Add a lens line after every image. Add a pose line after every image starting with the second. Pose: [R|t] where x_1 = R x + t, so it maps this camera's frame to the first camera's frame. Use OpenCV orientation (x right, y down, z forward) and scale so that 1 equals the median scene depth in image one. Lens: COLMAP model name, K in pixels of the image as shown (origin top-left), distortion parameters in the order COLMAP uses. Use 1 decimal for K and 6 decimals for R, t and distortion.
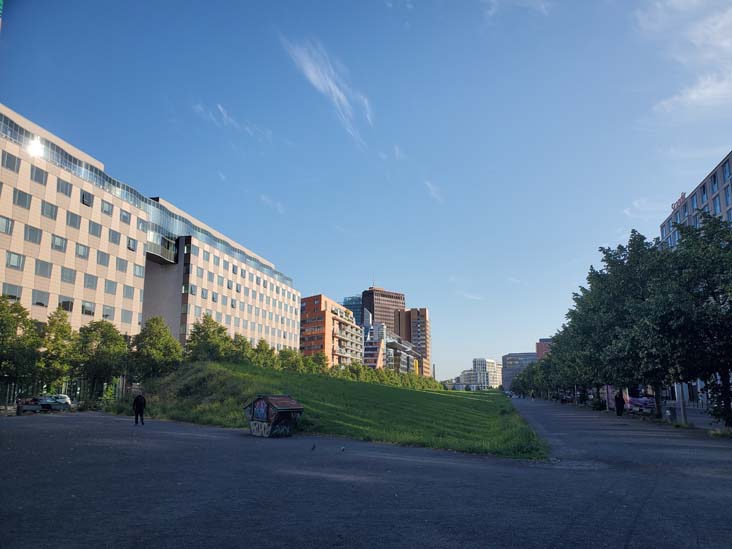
lens RADIAL K [[556.1, 0, 364.8], [0, 556.1, 291.8], [0, 0, 1]] dist [0.111888, -0.001935]
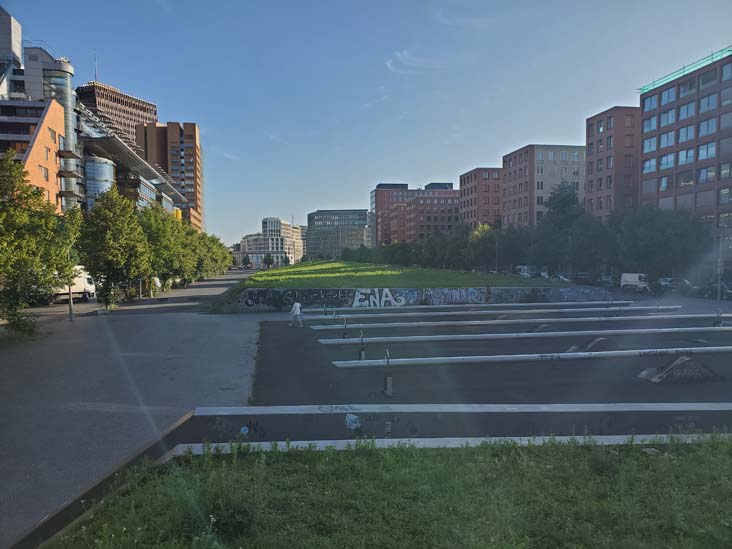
lens RADIAL K [[556.1, 0, 364.8], [0, 556.1, 291.8], [0, 0, 1]] dist [0.111888, -0.001935]
pose [[0.917597, -0.020774, 0.396969, 0.033499], [-0.070888, 0.974074, 0.214835, 0.060584], [-0.391141, -0.225272, 0.892335, 0.361350]]
